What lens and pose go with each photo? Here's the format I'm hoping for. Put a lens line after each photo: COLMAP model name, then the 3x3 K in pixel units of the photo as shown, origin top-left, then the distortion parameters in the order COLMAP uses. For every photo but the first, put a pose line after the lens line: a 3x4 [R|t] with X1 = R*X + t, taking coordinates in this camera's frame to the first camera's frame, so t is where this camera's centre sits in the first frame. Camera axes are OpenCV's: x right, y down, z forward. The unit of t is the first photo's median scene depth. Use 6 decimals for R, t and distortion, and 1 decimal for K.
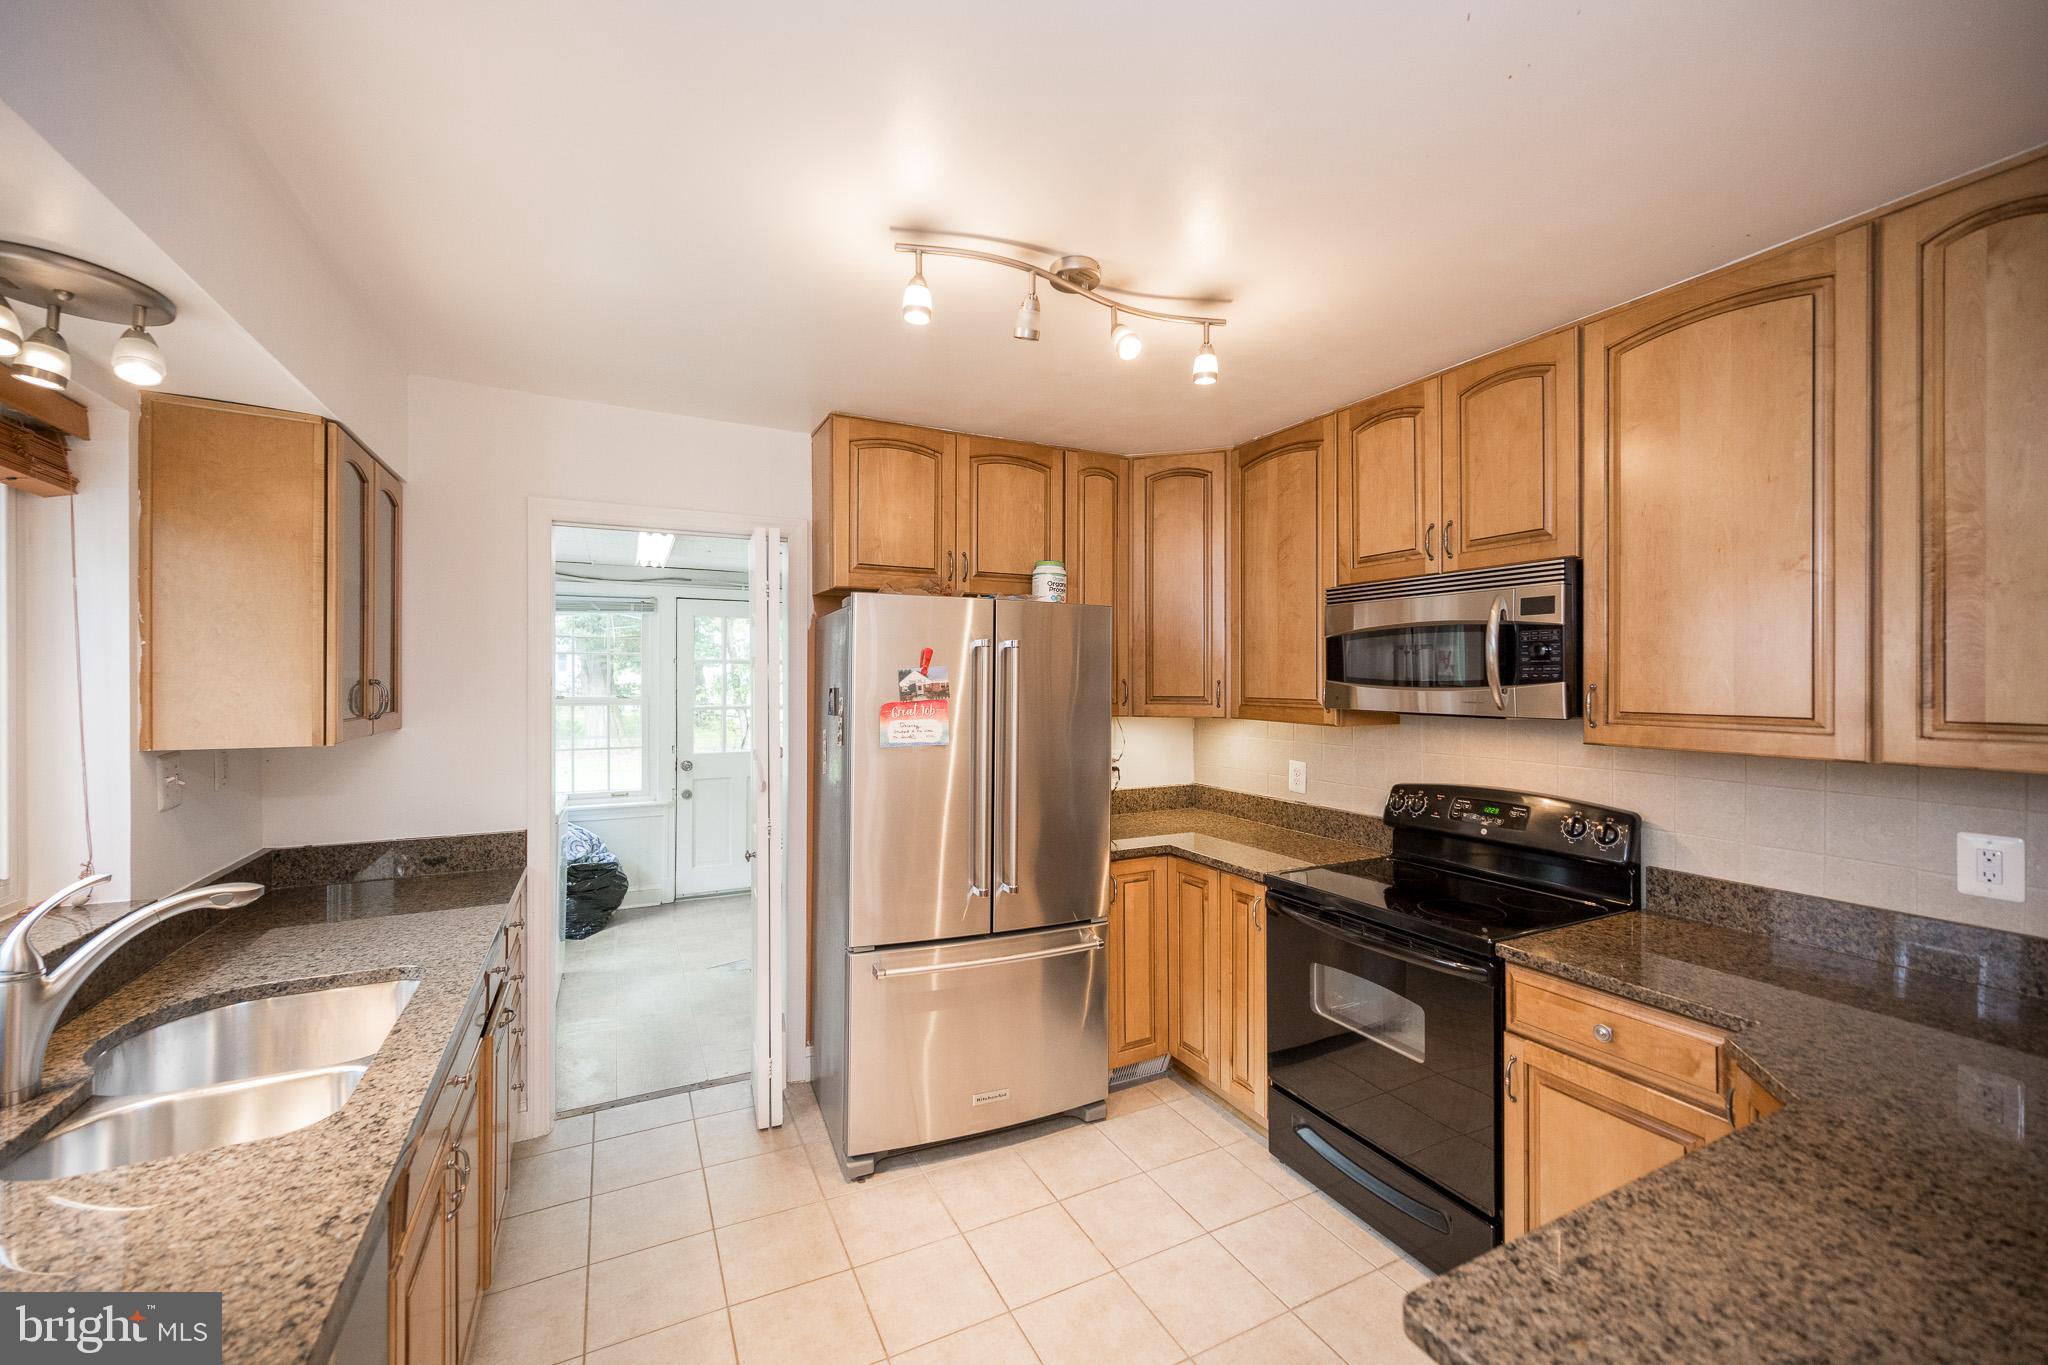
lens RADIAL K [[810.1, 0, 1027.4], [0, 810.1, 678.1], [0, 0, 1]] dist [-0.000330, -0.000062]
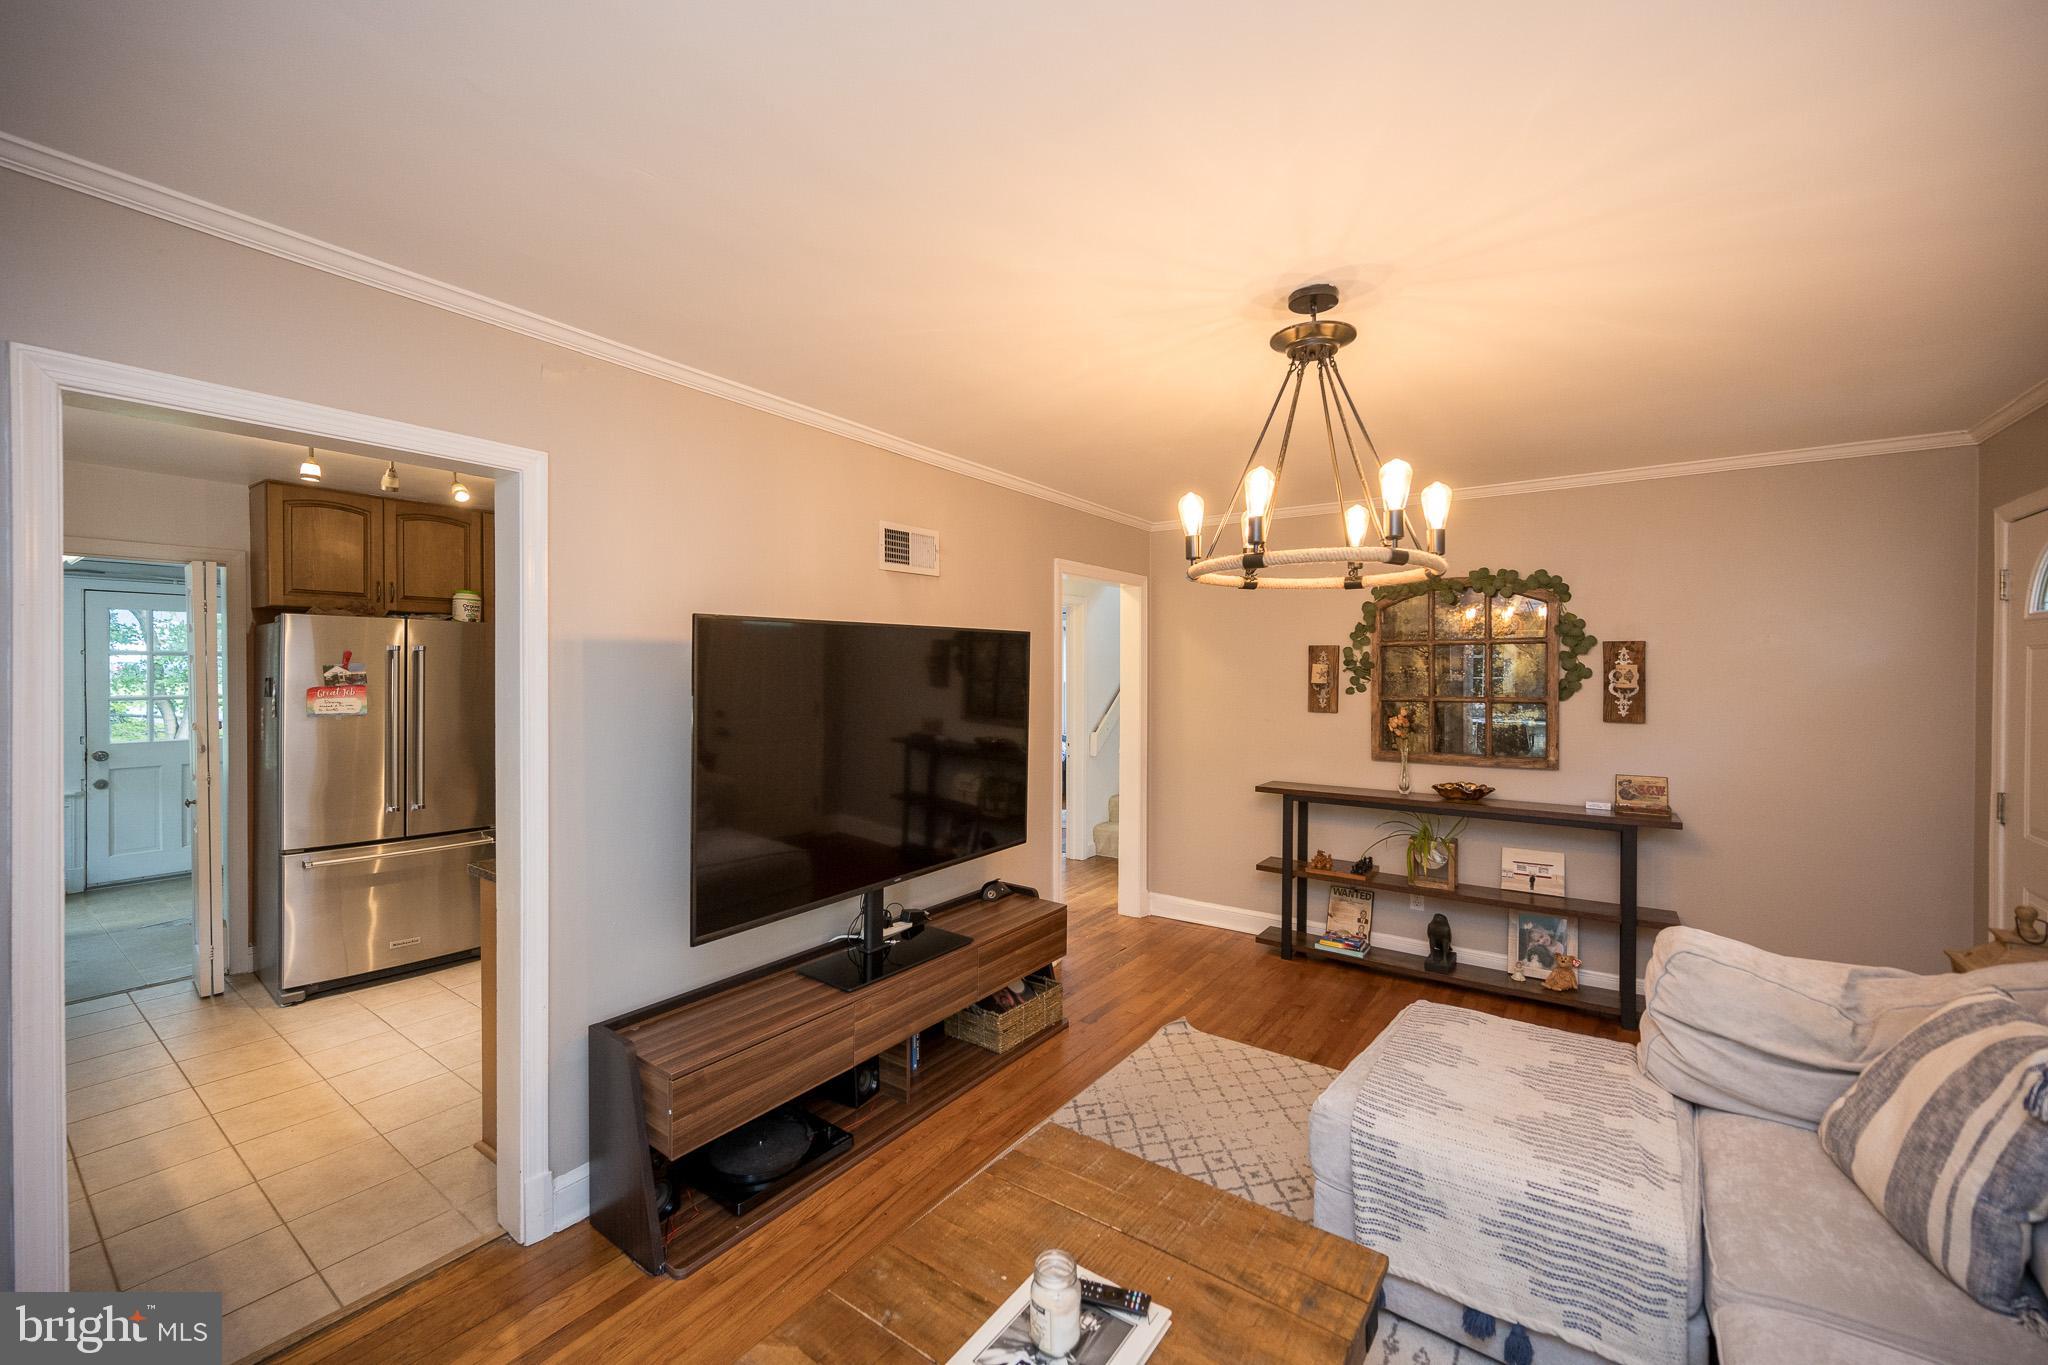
lens RADIAL K [[810.1, 0, 1027.4], [0, 810.1, 678.1], [0, 0, 1]] dist [-0.000330, -0.000062]
pose [[0.888289, -0.004865, 0.459260, 0.279497], [-0.001729, 0.999901, 0.013935, -0.008348], [-0.459282, -0.013172, 0.888193, -0.838946]]
